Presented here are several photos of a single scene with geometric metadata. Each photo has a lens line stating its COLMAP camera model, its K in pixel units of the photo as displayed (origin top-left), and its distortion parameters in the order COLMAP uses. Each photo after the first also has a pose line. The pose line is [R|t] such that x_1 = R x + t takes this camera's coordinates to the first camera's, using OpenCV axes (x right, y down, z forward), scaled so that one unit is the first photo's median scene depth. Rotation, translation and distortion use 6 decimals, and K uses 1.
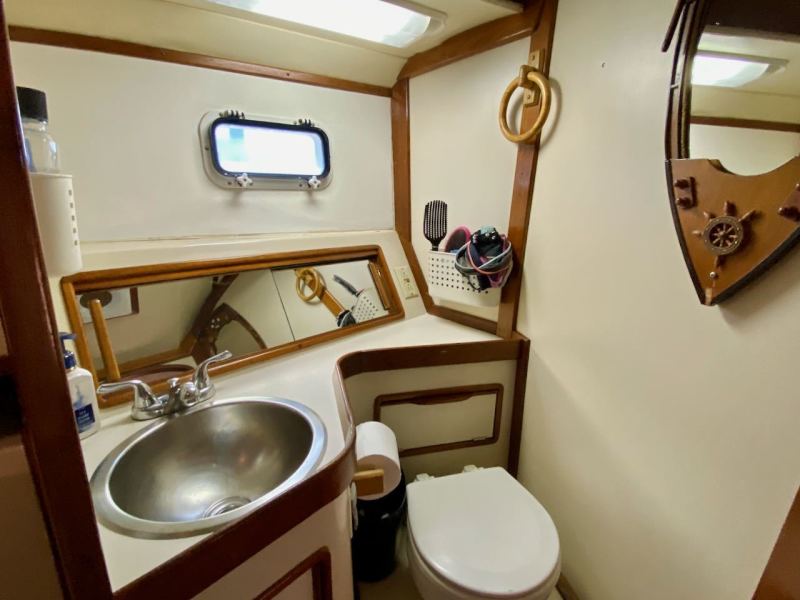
lens RADIAL K [[373.2, 0, 400.0], [0, 373.2, 300.0], [0, 0, 1]] dist [0.029524, -0.000210]
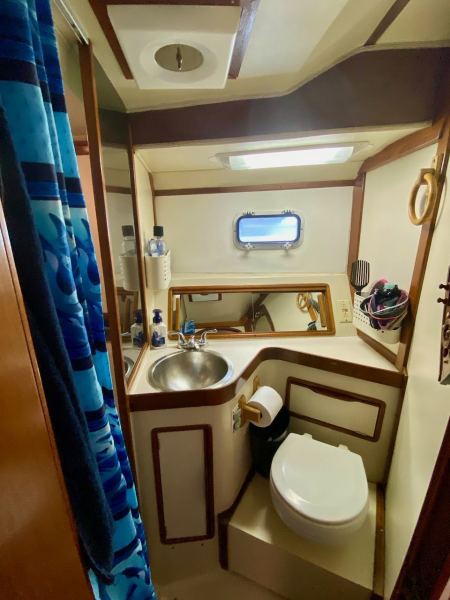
lens RADIAL K [[258.1, 0, 225.0], [0, 258.1, 300.0], [0, 0, 1]] dist [-0.001050, -0.000122]
pose [[0.738734, 0.160826, -0.654528, 0.391865], [-0.153438, 0.985744, 0.069032, -0.106775], [0.656299, 0.049433, 0.752880, -0.074452]]
